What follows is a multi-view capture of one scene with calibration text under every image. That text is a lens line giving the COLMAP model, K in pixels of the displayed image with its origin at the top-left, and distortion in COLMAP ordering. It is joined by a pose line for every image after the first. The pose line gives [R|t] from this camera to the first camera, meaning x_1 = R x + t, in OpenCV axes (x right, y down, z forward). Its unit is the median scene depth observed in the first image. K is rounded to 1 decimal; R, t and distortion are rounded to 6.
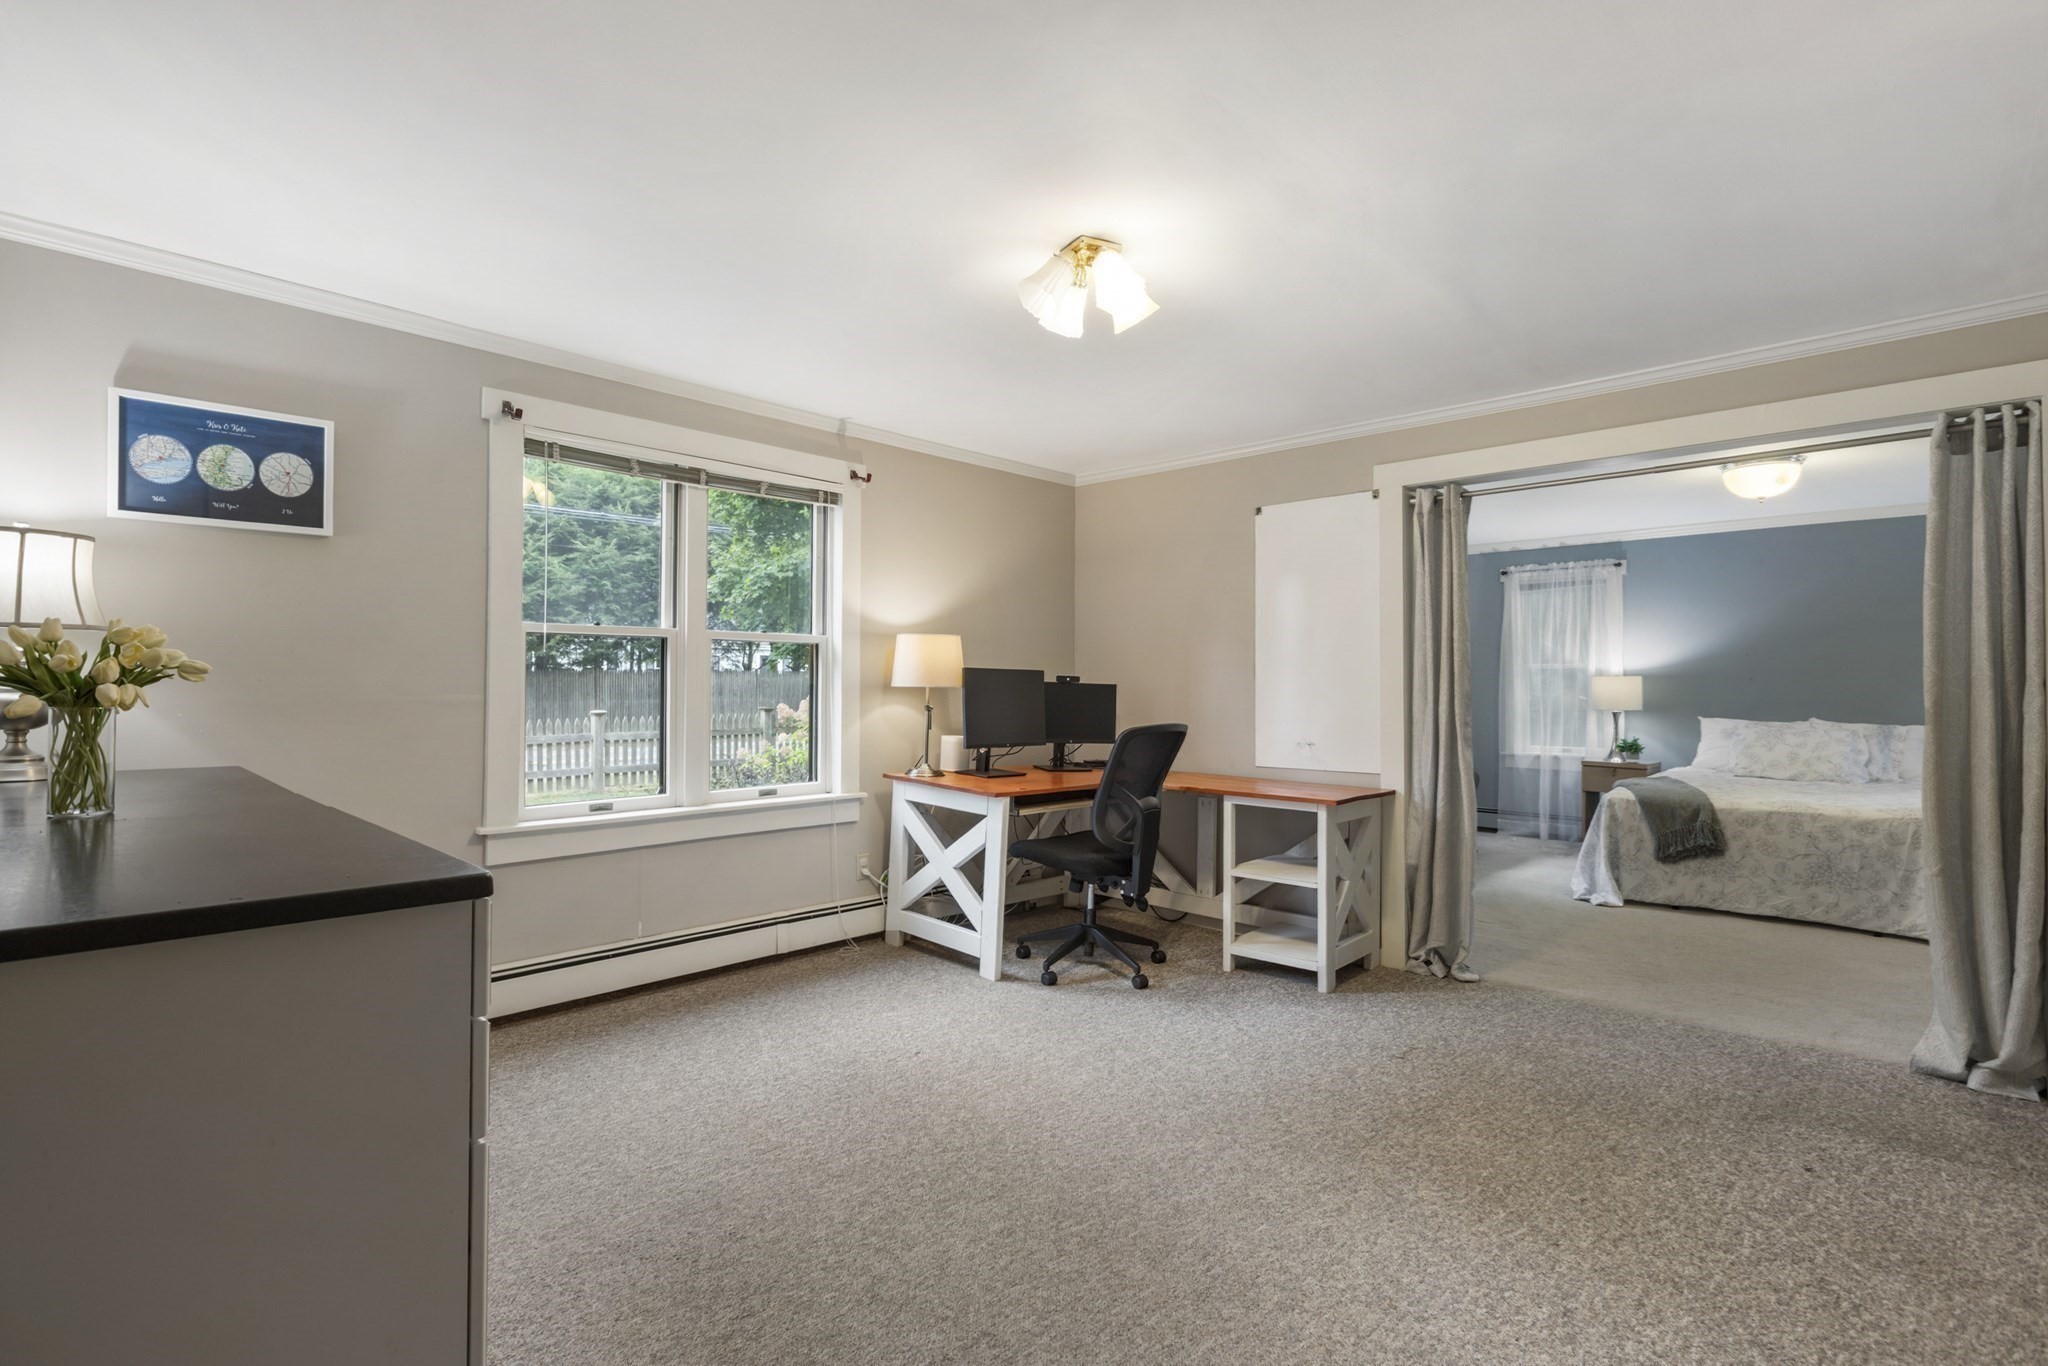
lens RADIAL K [[963.2, 0, 1022.9], [0, 963.2, 669.5], [0, 0, 1]] dist [-0.004693, -0.001780]
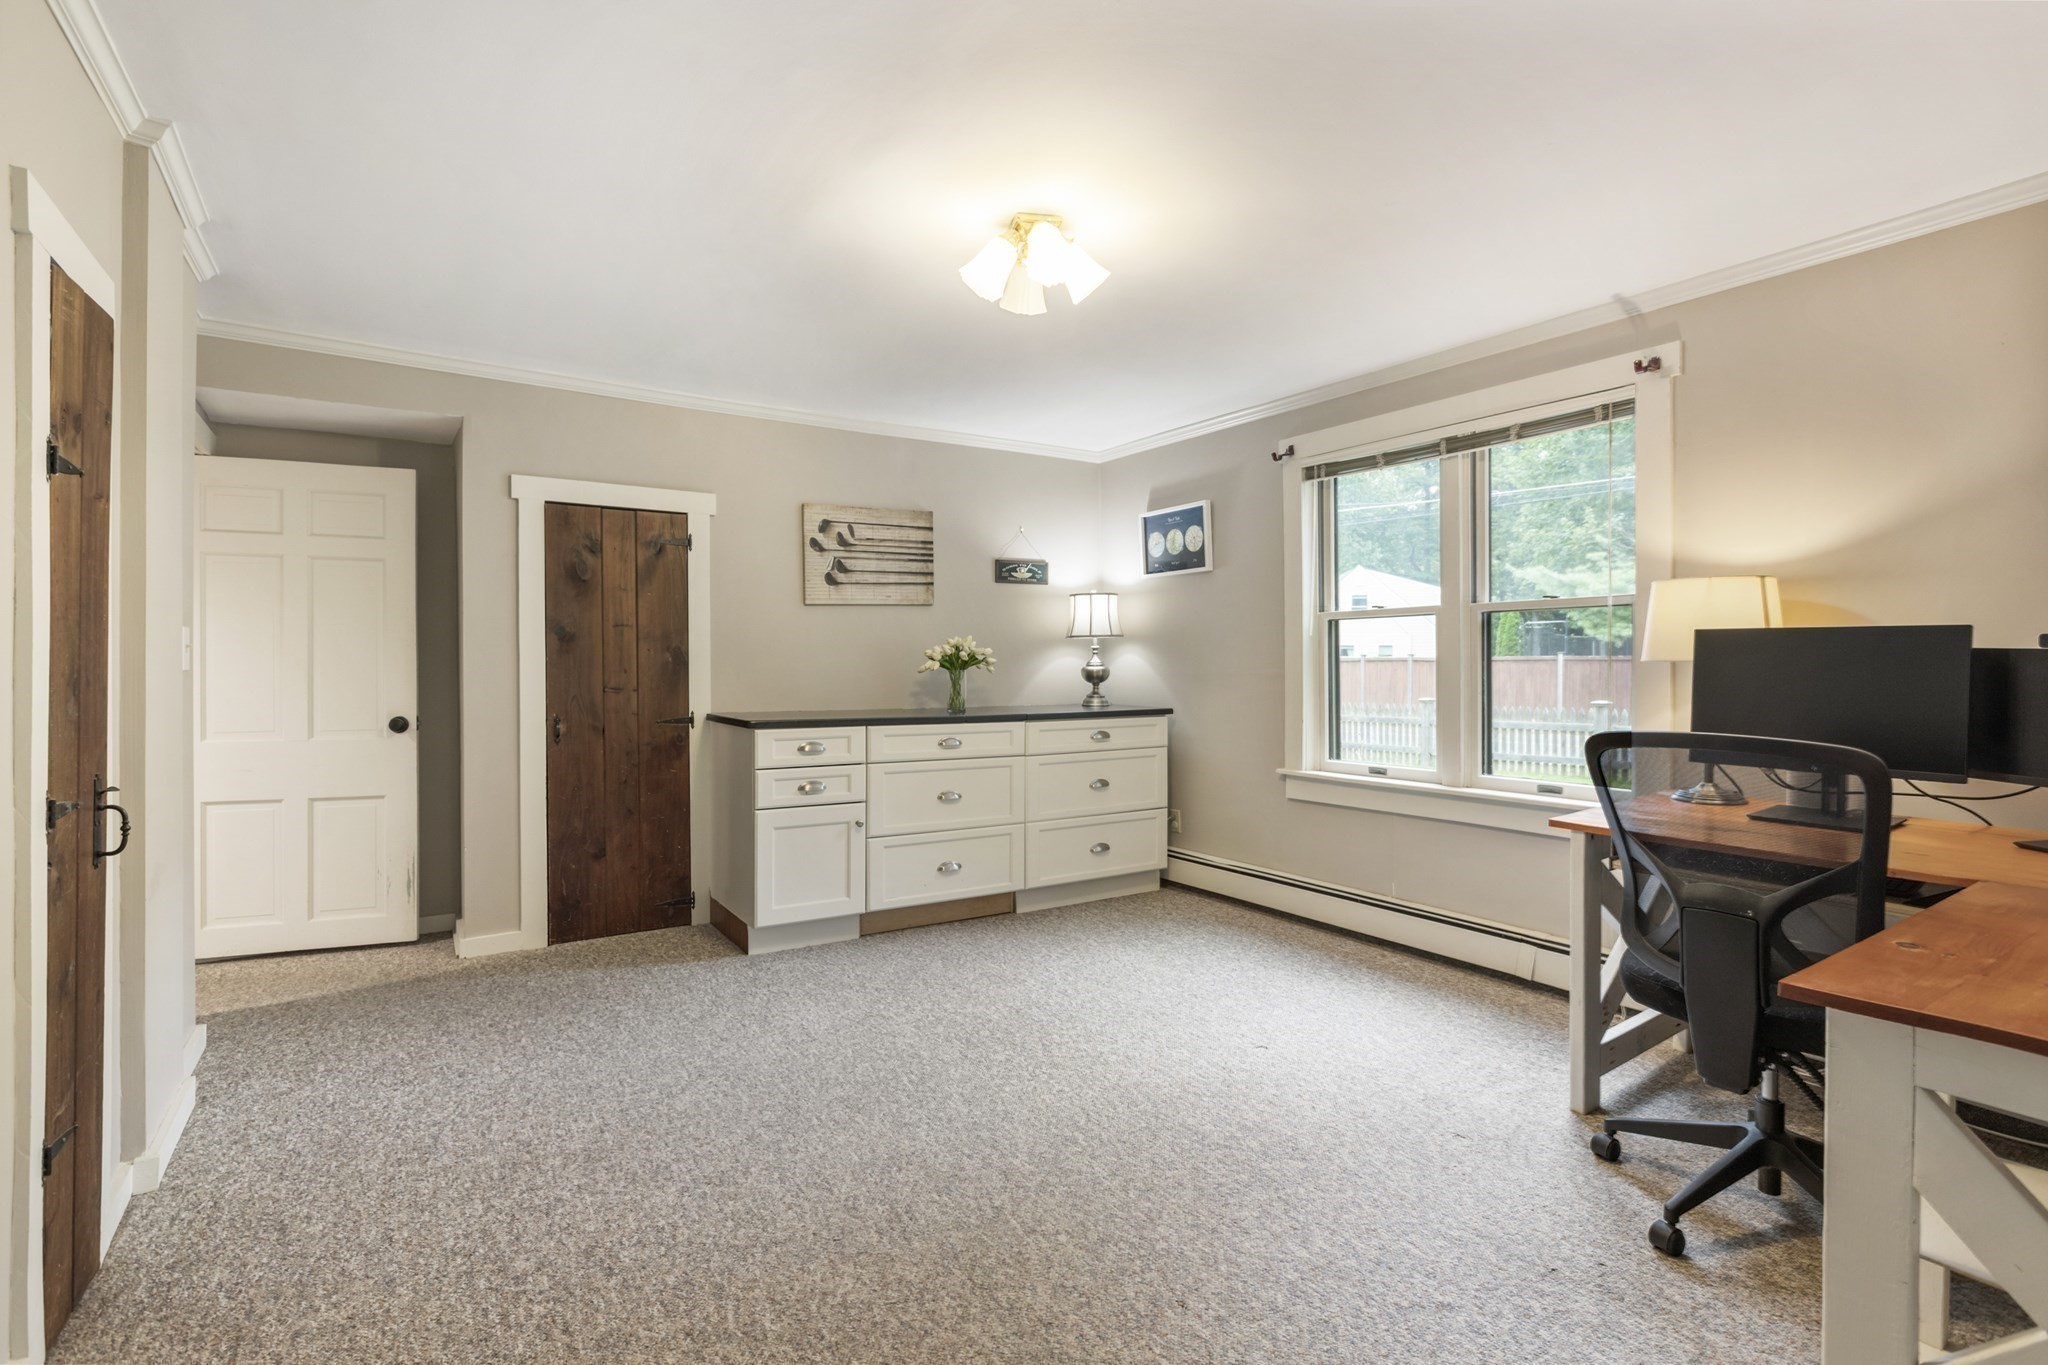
lens RADIAL K [[963.2, 0, 1025.3], [0, 963.2, 675.1], [0, 0, 1]] dist [-0.004693, -0.001780]
pose [[-0.223626, 0.004445, -0.974665, 1.533725], [0.013018, 0.999914, 0.001574, 0.049881], [0.974588, -0.012337, -0.223665, 1.752598]]
